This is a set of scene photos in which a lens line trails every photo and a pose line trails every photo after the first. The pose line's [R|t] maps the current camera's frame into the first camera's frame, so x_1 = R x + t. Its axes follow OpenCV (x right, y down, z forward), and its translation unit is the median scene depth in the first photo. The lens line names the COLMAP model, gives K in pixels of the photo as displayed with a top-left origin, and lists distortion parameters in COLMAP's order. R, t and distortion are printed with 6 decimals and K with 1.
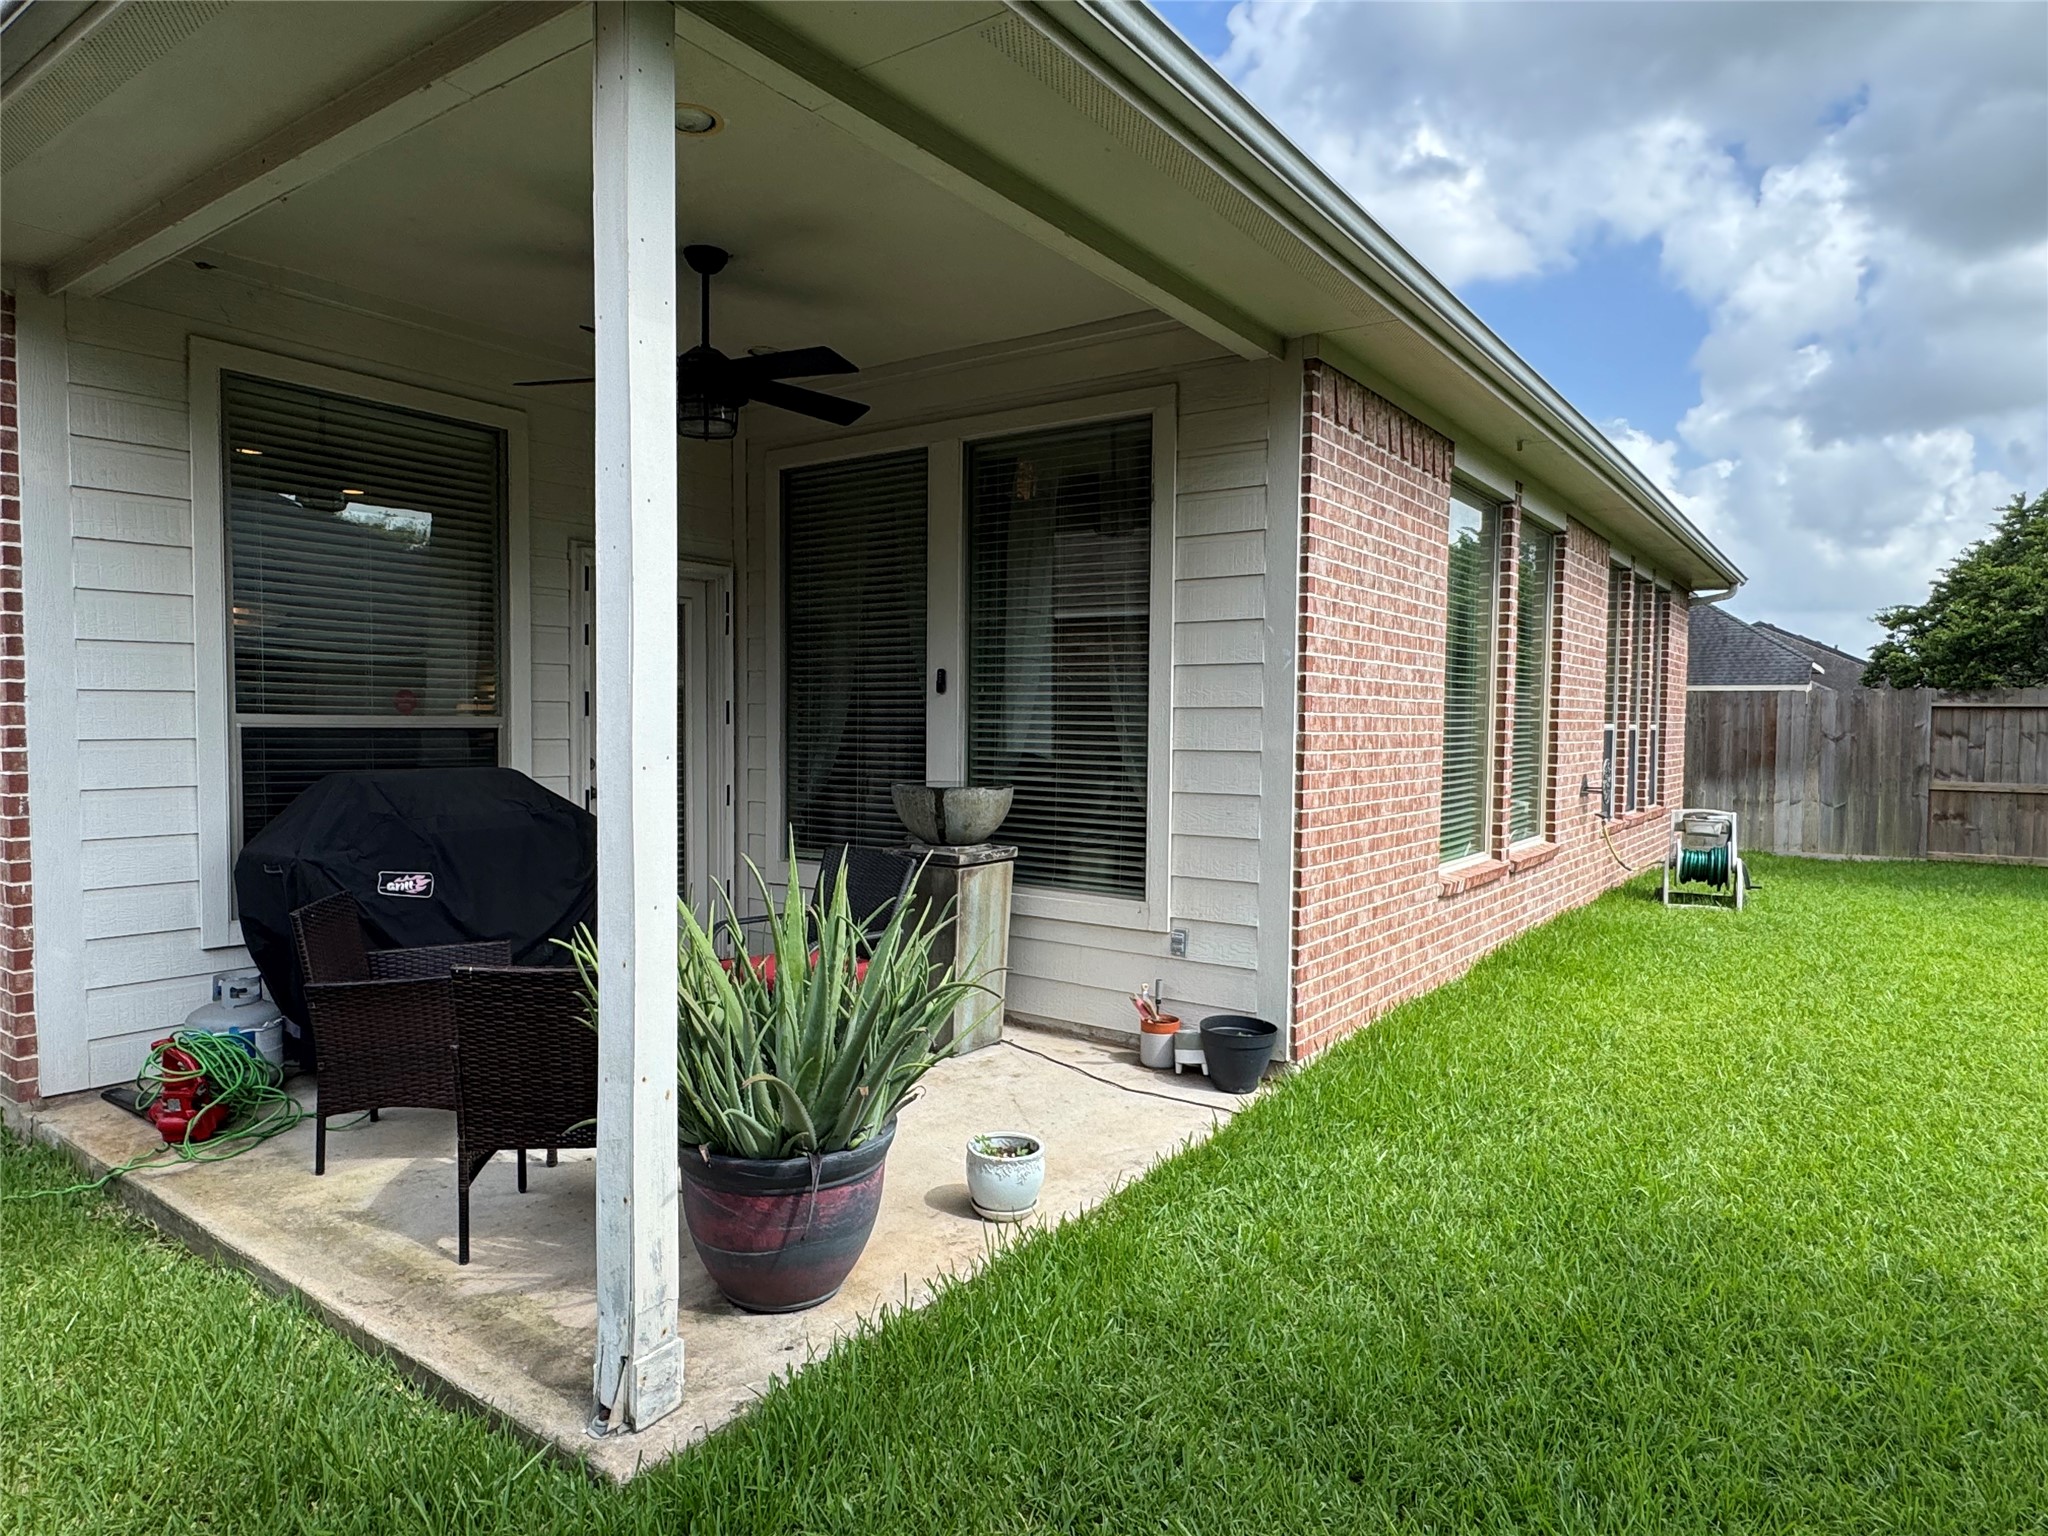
lens RADIAL K [[1236.3, 0, 1022.1], [0, 1236.3, 771.6], [0, 0, 1]] dist [0.002122, -0.000141]
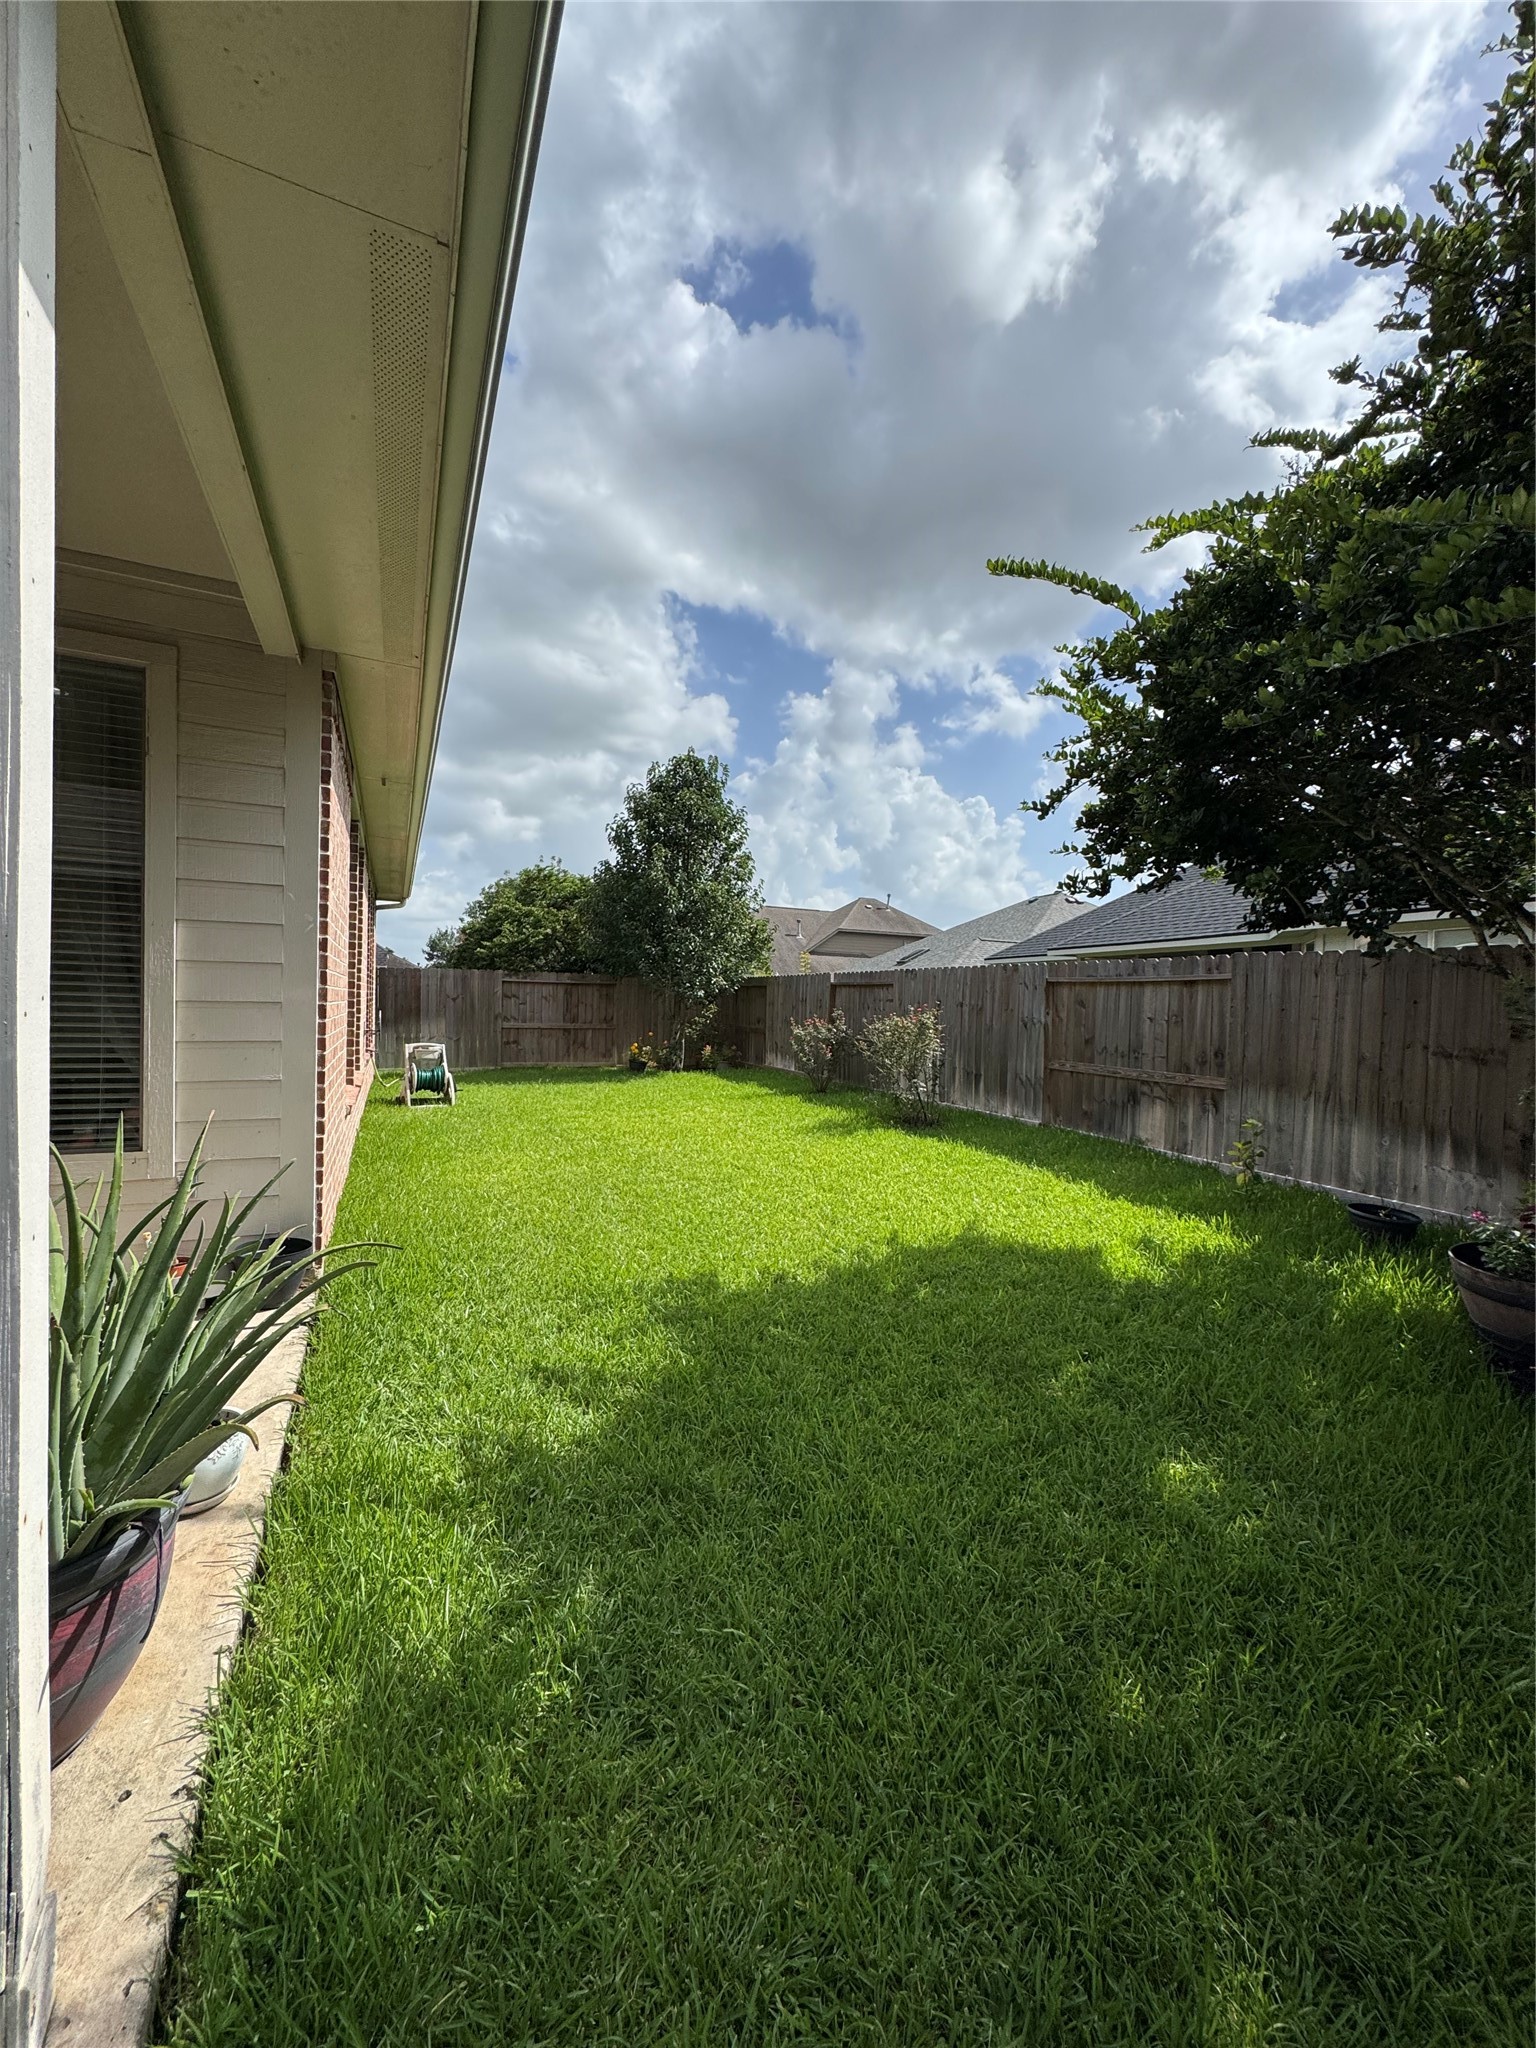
lens RADIAL K [[817.2, 0, 769.5], [0, 817.2, 1020.8], [0, 0, 1]] dist [-0.000270, -0.000003]
pose [[0.489631, -0.016775, 0.871768, -0.097993], [0.017970, 0.999797, 0.009146, 0.000805], [-0.871745, 0.011187, 0.489833, 0.097360]]
